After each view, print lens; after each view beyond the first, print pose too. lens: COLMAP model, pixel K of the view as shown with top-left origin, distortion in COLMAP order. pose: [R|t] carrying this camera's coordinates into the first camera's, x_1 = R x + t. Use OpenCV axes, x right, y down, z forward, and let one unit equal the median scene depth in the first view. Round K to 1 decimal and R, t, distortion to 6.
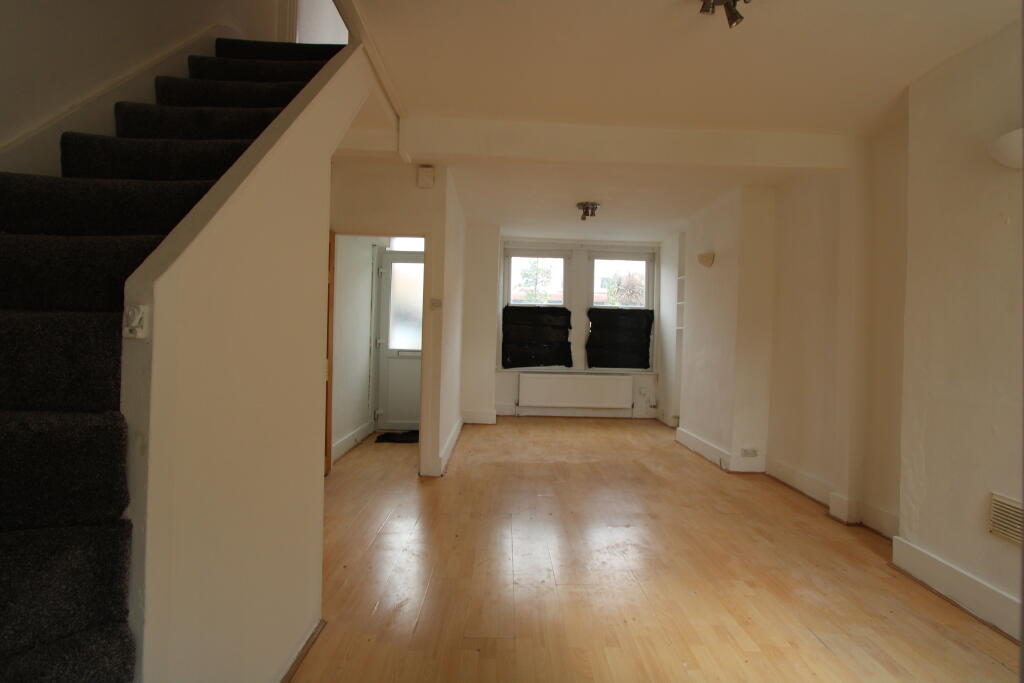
lens RADIAL K [[472.8, 0, 512.8], [0, 472.8, 337.9], [0, 0, 1]] dist [-0.018907, 0.004616]
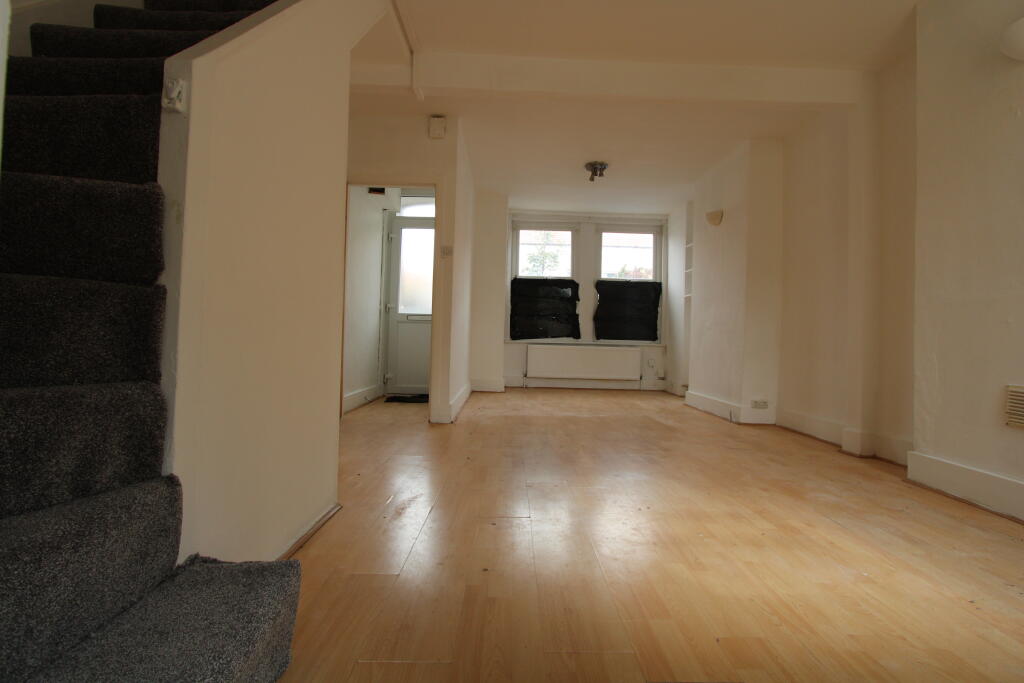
lens RADIAL K [[472.8, 0, 512.5], [0, 472.8, 340.0], [0, 0, 1]] dist [-0.018907, 0.004616]
pose [[0.999931, 0.000868, -0.011682, -0.010652], [-0.001064, 0.999858, -0.016795, 0.142184], [0.011666, 0.016807, 0.999791, -0.006226]]
